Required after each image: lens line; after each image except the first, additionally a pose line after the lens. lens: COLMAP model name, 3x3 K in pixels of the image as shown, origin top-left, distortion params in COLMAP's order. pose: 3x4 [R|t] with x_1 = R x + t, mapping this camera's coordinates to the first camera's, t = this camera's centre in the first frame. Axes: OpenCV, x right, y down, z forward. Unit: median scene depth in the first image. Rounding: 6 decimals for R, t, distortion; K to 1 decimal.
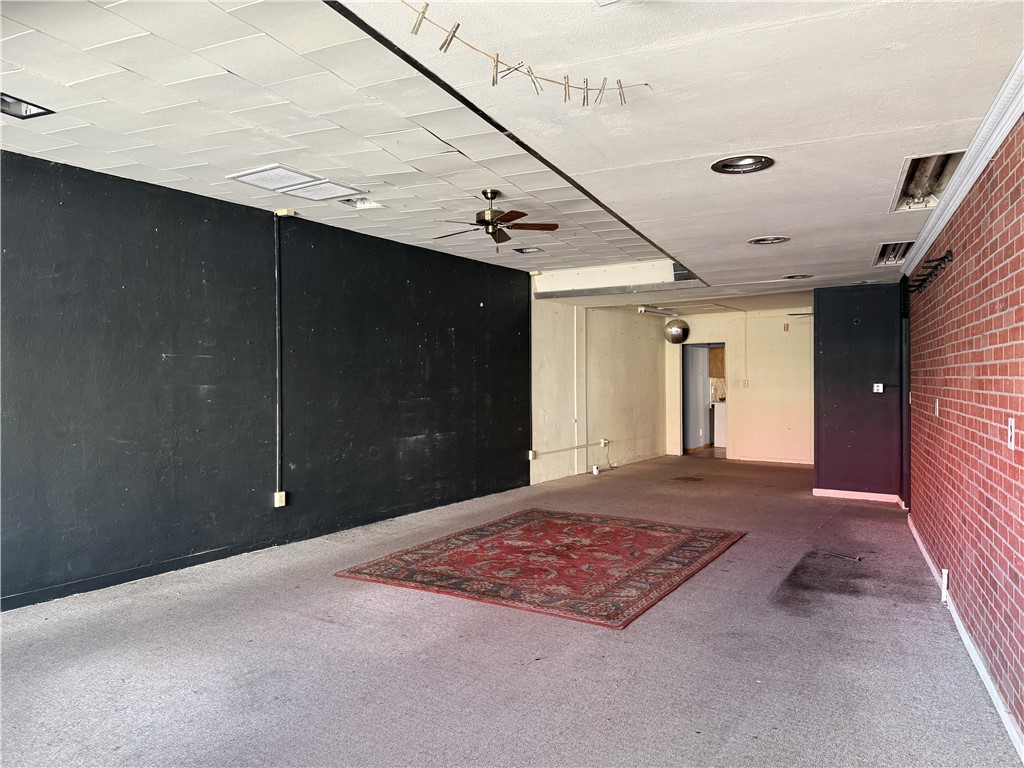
lens RADIAL K [[719.3, 0, 514.6], [0, 719.3, 385.7], [0, 0, 1]] dist [0.087863, -0.118851]
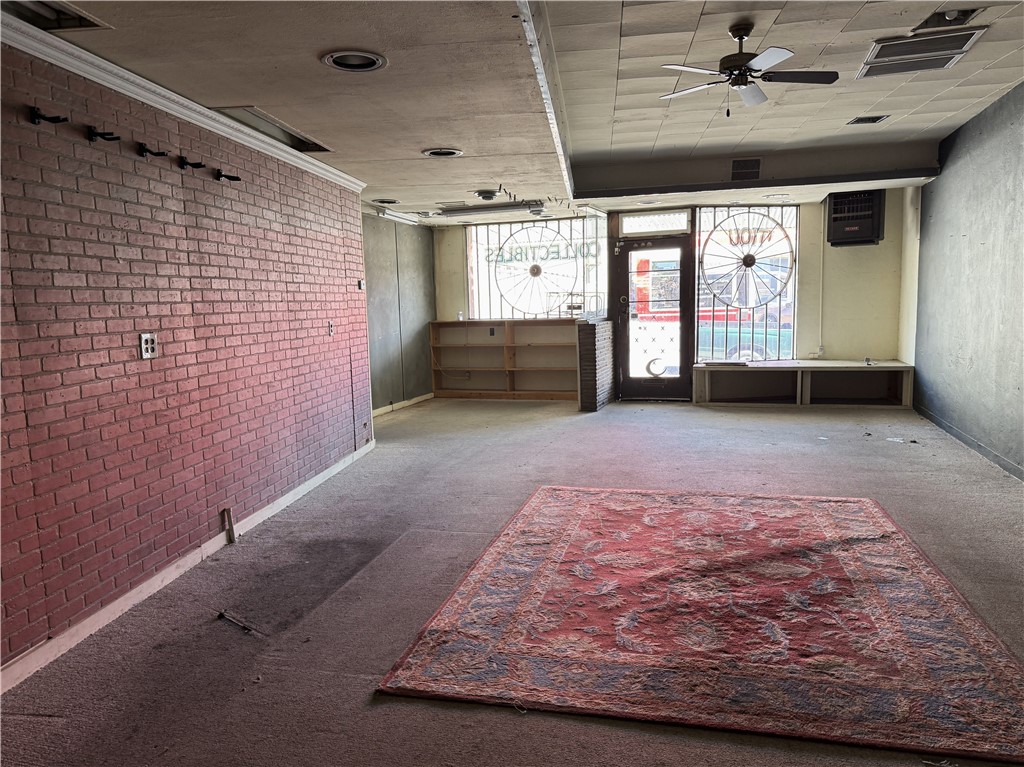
lens RADIAL K [[719.3, 0, 514.6], [0, 719.3, 385.2], [0, 0, 1]] dist [0.087863, -0.118851]
pose [[-0.952073, 0.065253, -0.298829, 0.468765], [0.027229, 0.991181, 0.129684, -0.015166], [0.304656, 0.115332, -0.945454, 1.820484]]
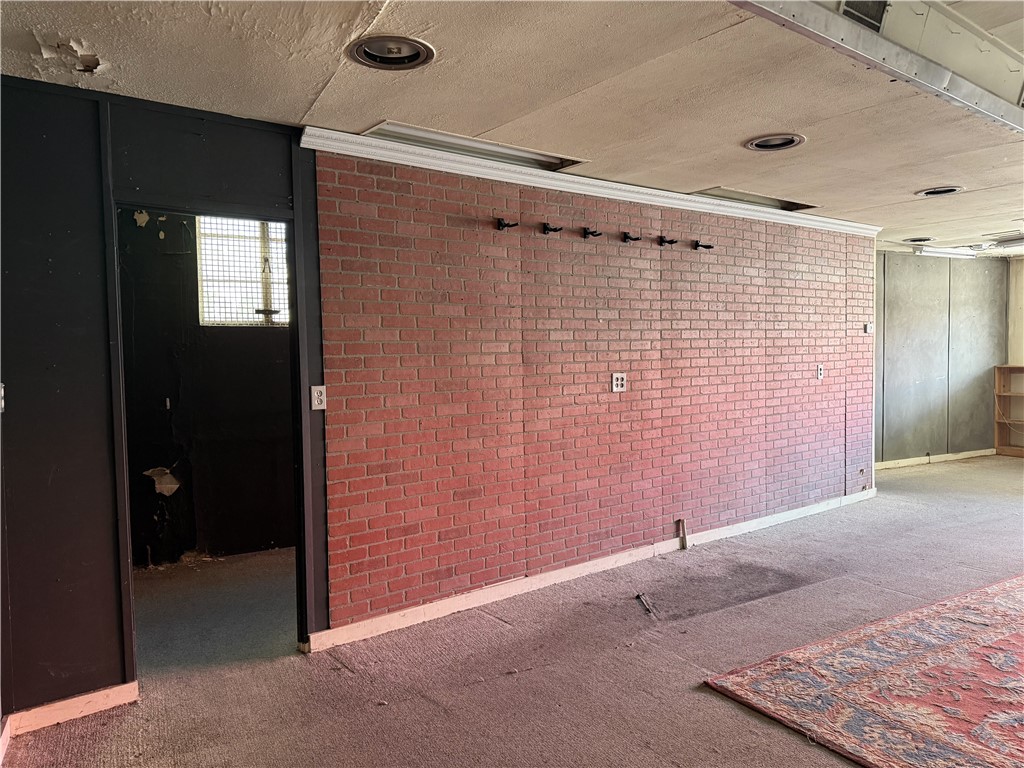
lens RADIAL K [[719.3, 0, 514.6], [0, 719.3, 385.7], [0, 0, 1]] dist [0.087863, -0.118851]
pose [[-0.883358, -0.001591, 0.468696, 0.272788], [0.028549, 0.997955, 0.057195, -0.024115], [-0.467828, 0.063904, -0.881506, 1.927635]]
